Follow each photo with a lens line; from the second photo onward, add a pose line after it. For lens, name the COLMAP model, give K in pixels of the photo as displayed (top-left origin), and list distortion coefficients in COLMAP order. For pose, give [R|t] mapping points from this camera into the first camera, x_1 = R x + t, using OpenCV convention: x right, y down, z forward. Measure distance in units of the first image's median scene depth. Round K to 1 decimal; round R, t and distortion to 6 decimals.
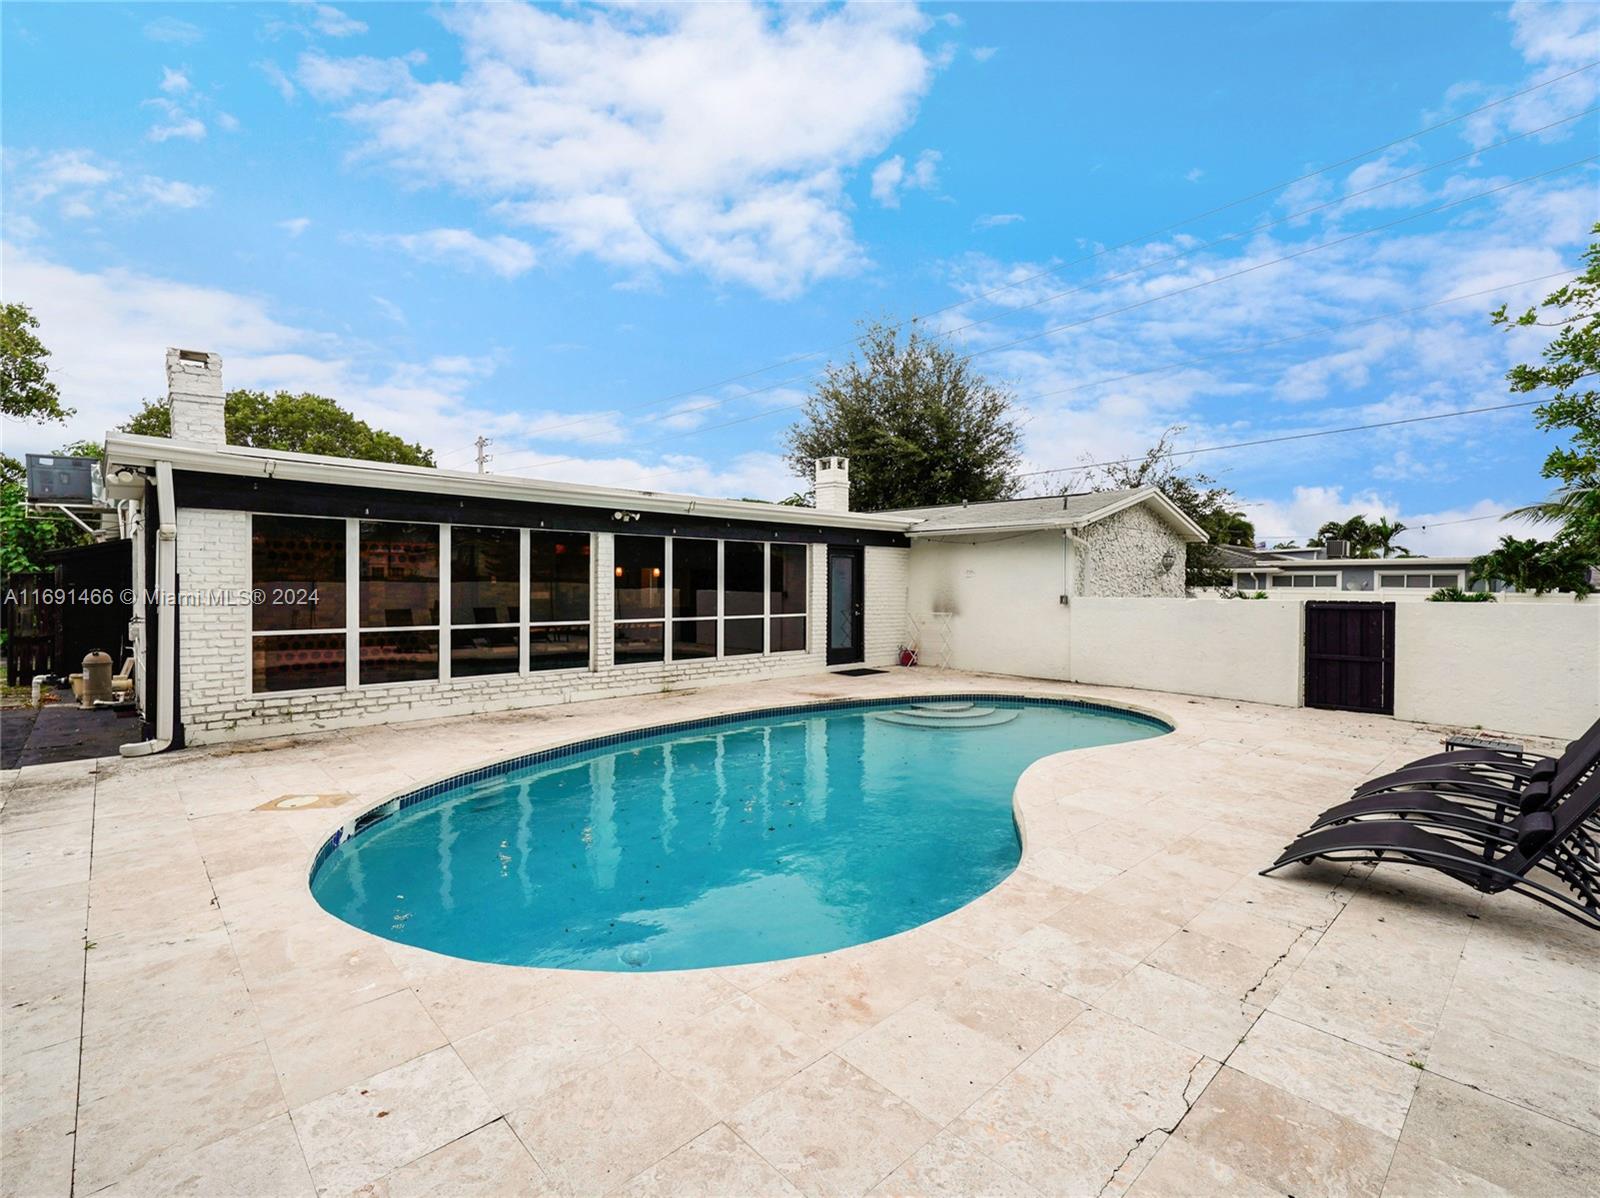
lens RADIAL K [[752.0, 0, 806.5], [0, 752.0, 597.1], [0, 0, 1]] dist [-0.003601, -0.000640]
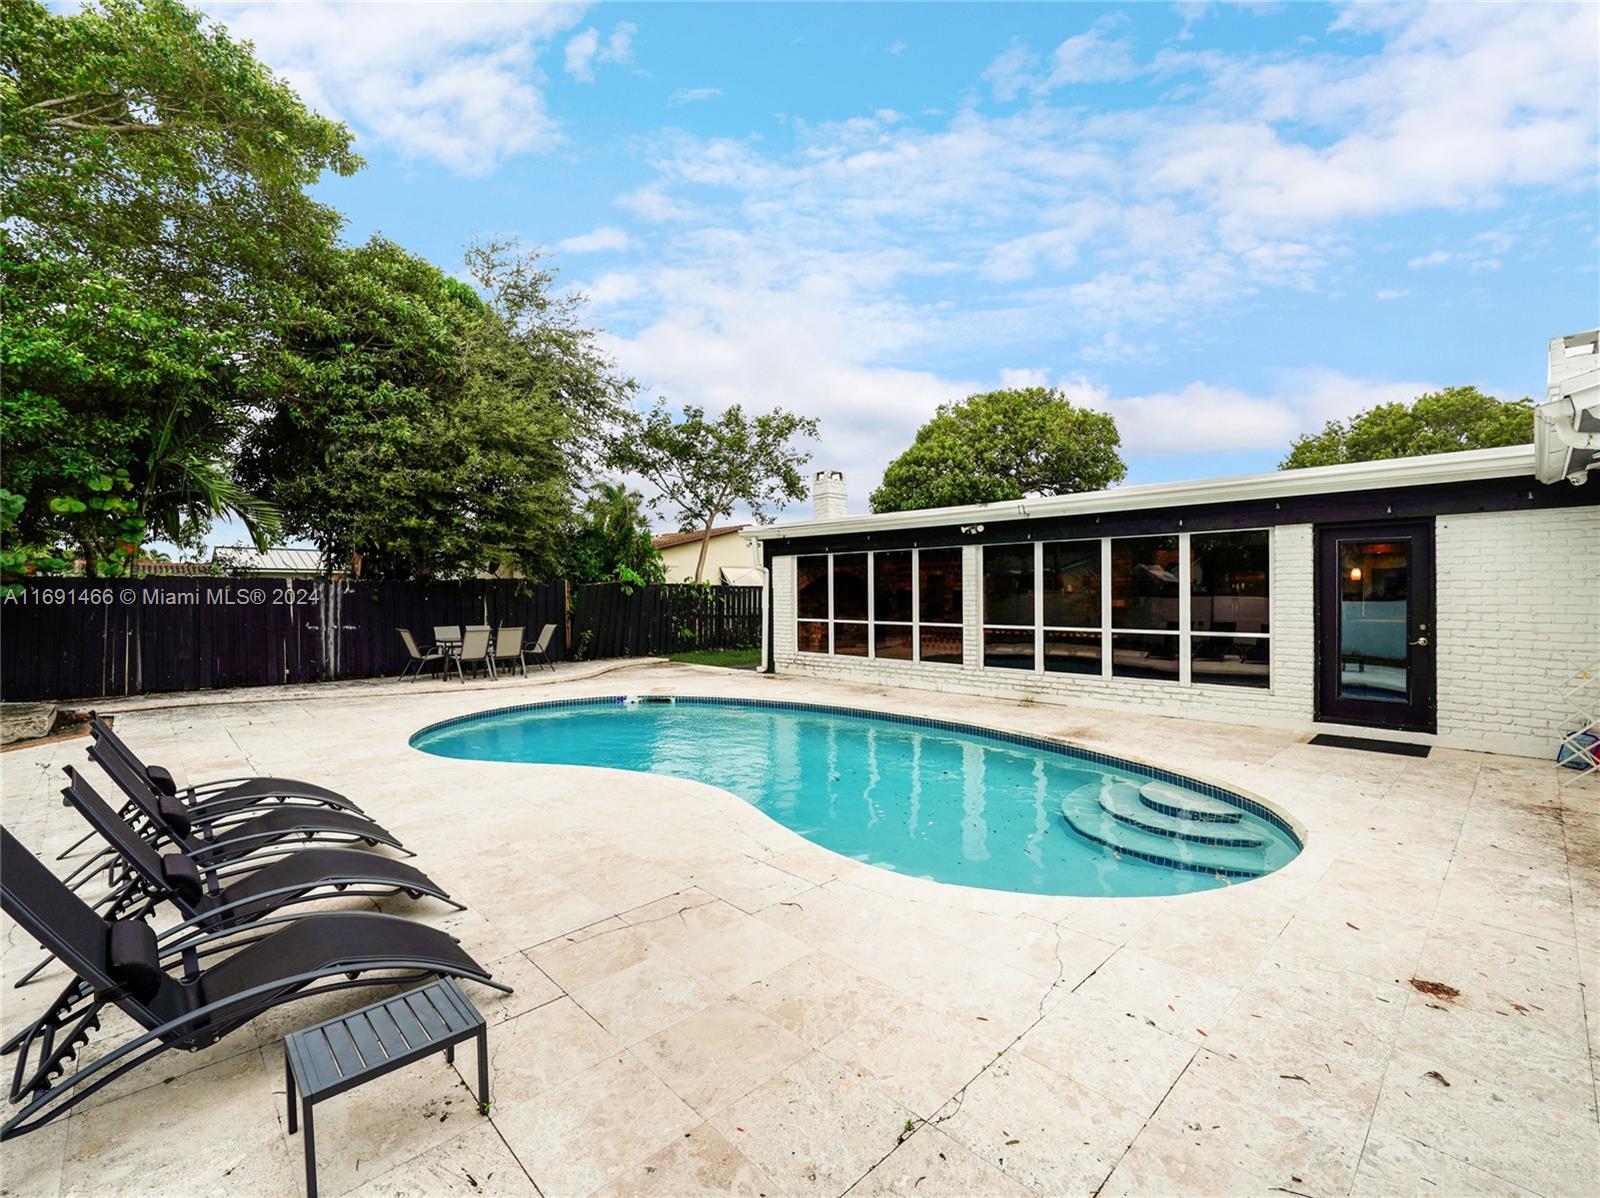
lens RADIAL K [[708.2, 0, 800.0], [0, 708.2, 599.0], [0, 0, 1]] dist [-0.034584, 0.014267]
pose [[-0.010047, 0.004280, -0.999940, 0.789980], [-0.011759, 0.999921, 0.004398, -0.008171], [0.999880, 0.011802, -0.009996, 0.770655]]
